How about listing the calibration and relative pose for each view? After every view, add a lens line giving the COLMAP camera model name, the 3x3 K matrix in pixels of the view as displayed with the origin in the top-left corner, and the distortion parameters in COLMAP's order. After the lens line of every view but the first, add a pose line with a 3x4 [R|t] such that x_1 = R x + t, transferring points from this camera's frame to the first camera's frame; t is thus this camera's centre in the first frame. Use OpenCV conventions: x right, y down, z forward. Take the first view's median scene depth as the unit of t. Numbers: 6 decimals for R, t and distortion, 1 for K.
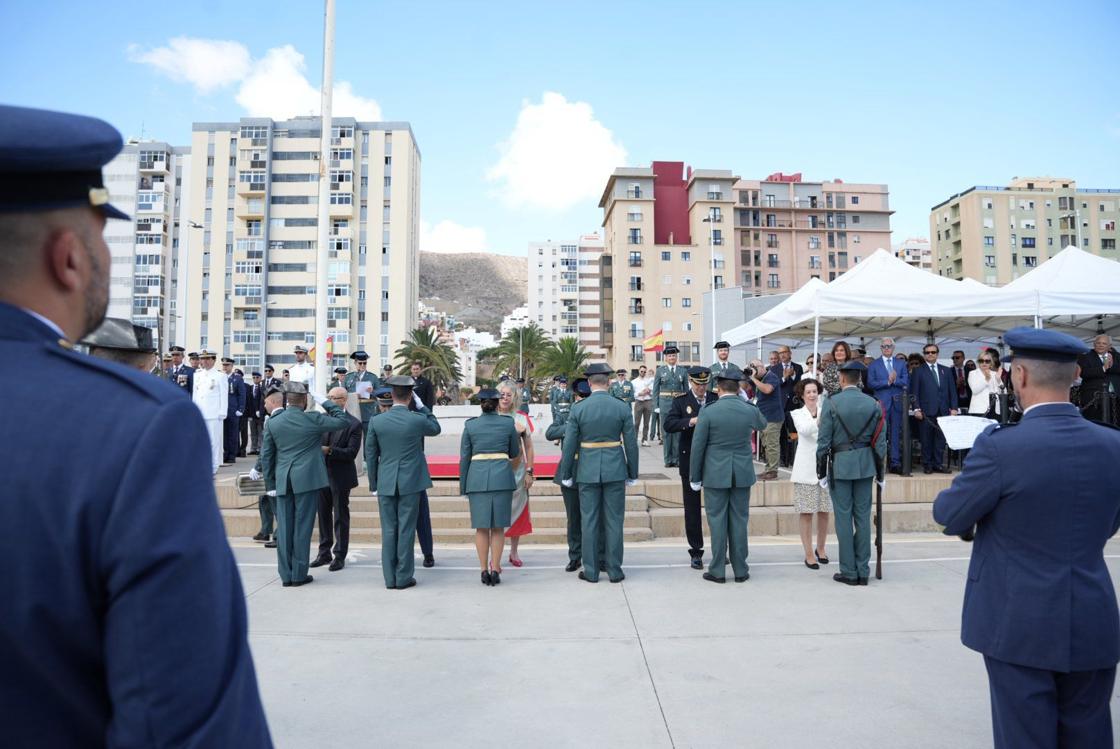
lens RADIAL K [[755.6, 0, 560.0], [0, 755.6, 374.5], [0, 0, 1]] dist [-0.141520, 0.102487]
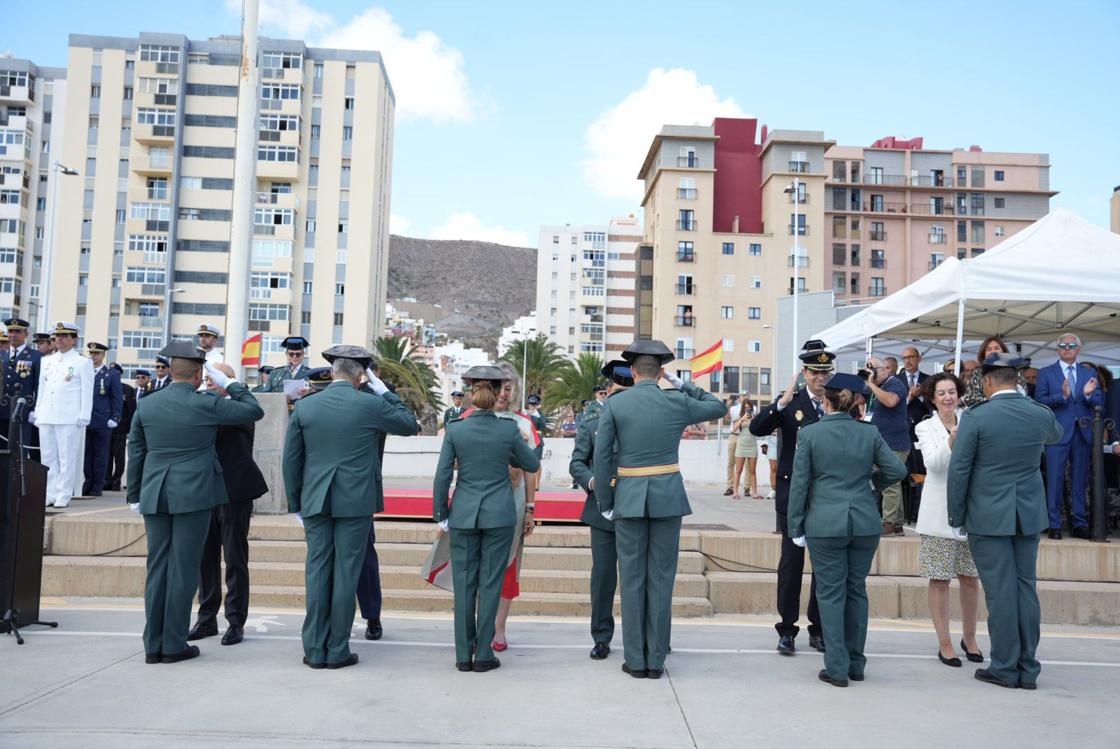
lens RADIAL K [[1031.1, 0, 566.1], [0, 1031.1, 377.0], [0, 0, 1]] dist [-0.026819, 0.139464]
pose [[0.999421, 0.032113, -0.011284, -0.000295], [-0.032462, 0.998951, -0.032287, 0.003628], [0.010235, 0.032635, 0.999415, 0.005843]]
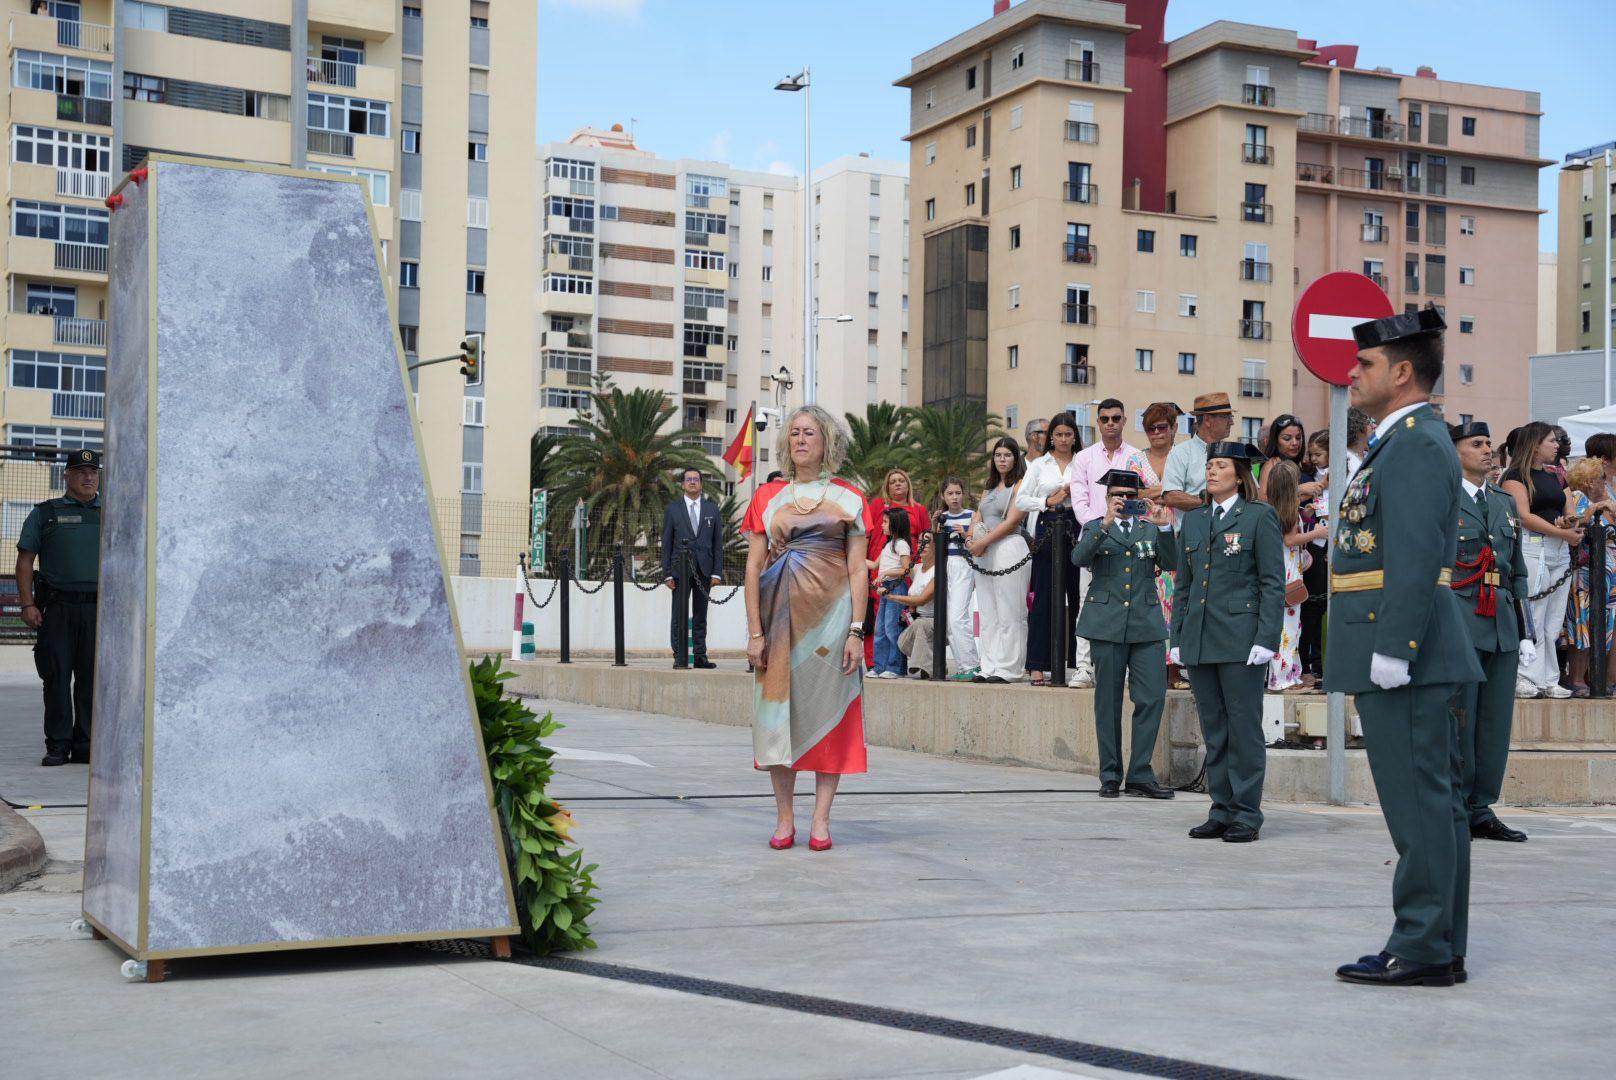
lens RADIAL K [[2234.4, 0, 769.6], [0, 2234.4, 539.3], [0, 0, 1]] dist [0.209949, 0.101033]
pose [[0.921648, 0.039718, 0.385990, -0.475551], [-0.041039, 0.999146, -0.004820, 0.011543], [-0.385852, -0.011398, 0.922490, -0.014424]]
